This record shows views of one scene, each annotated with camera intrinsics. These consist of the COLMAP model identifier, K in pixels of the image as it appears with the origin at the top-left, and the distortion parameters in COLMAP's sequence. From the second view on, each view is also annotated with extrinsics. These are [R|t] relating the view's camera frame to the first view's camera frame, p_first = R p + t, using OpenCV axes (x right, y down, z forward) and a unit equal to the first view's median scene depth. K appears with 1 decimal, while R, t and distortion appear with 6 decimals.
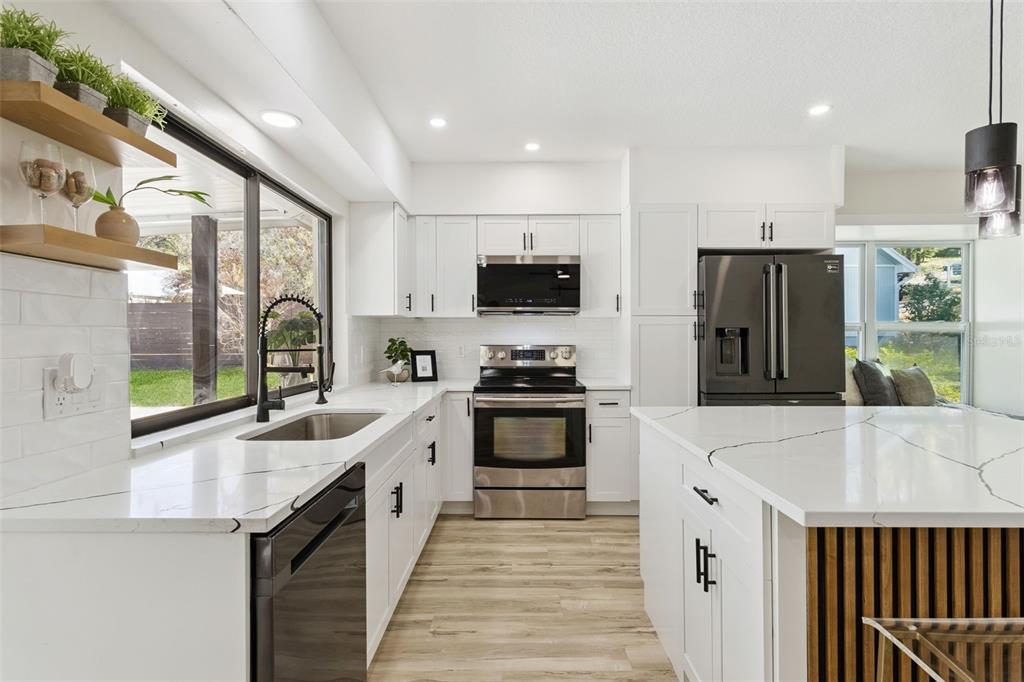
lens RADIAL K [[498.9, 0, 515.2], [0, 498.9, 336.1], [0, 0, 1]] dist [-0.000518, -0.000049]
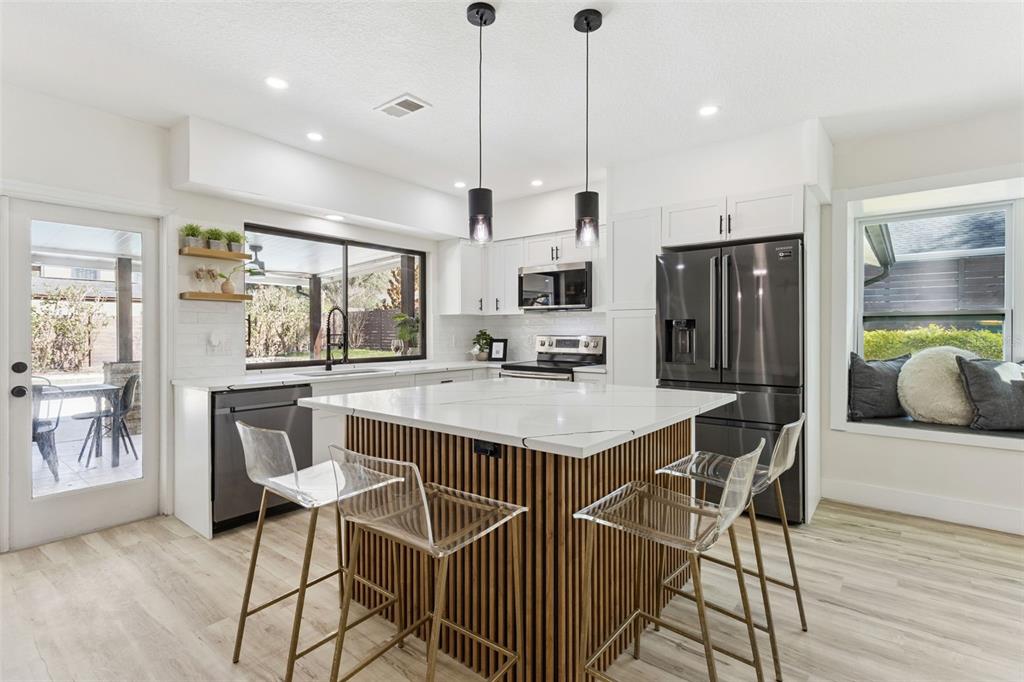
lens RADIAL K [[498.9, 0, 515.2], [0, 498.9, 336.1], [0, 0, 1]] dist [-0.000518, -0.000049]
pose [[0.781511, 0.007395, -0.623848, 0.736694], [-0.001310, 0.999947, 0.010213, 0.006994], [0.623890, -0.007165, 0.781479, -0.051274]]
